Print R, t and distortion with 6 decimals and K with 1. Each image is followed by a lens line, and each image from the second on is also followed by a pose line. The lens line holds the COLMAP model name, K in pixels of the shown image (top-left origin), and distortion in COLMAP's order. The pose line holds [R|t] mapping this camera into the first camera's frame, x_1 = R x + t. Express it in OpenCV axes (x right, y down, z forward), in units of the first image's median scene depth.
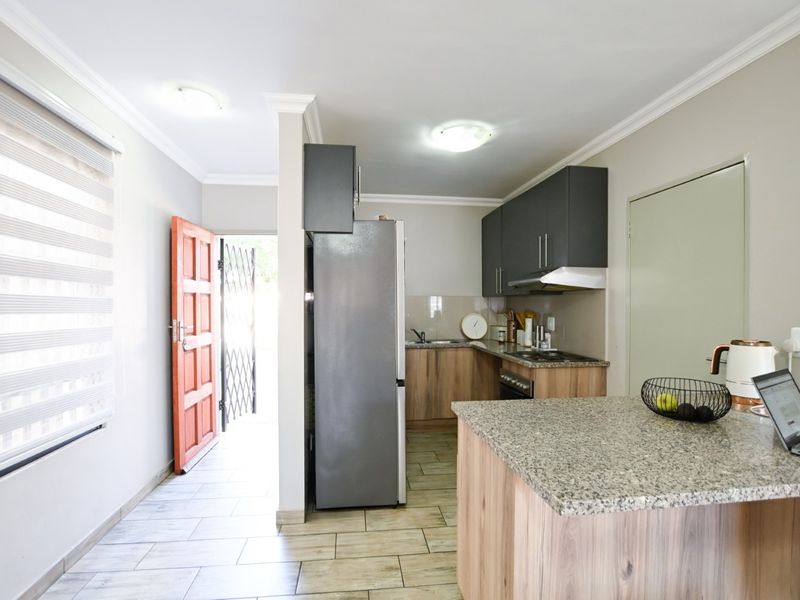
lens RADIAL K [[403.5, 0, 400.0], [0, 403.5, 300.0], [0, 0, 1]] dist [-0.000129, 0.000145]
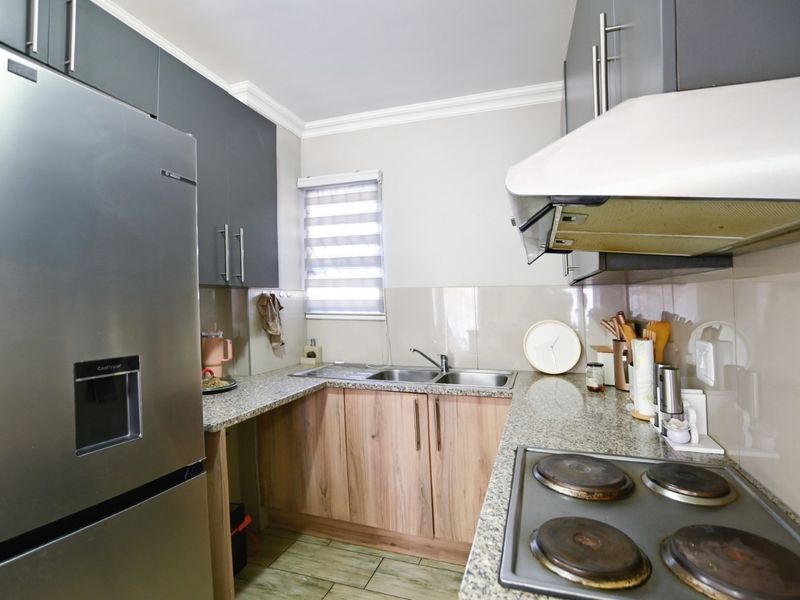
lens RADIAL K [[403.5, 0, 400.0], [0, 403.5, 300.0], [0, 0, 1]] dist [-0.000129, 0.000145]
pose [[0.895224, -0.003605, -0.445602, 0.262720], [0.007724, 0.999943, 0.007428, 0.004431], [0.445550, -0.010091, 0.895200, 0.532127]]
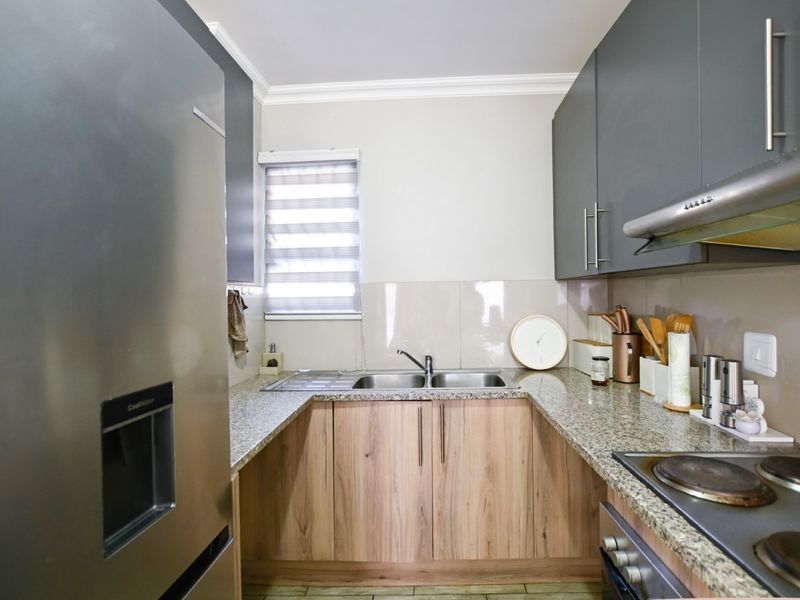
lens RADIAL K [[419.7, 0, 401.8], [0, 419.7, 285.7], [0, 0, 1]] dist [0.008960, 0.001211]
pose [[0.983076, -0.017859, -0.182327, 0.129319], [0.015771, 0.999792, -0.012897, 0.002379], [0.182520, 0.009803, 0.983153, 0.525946]]
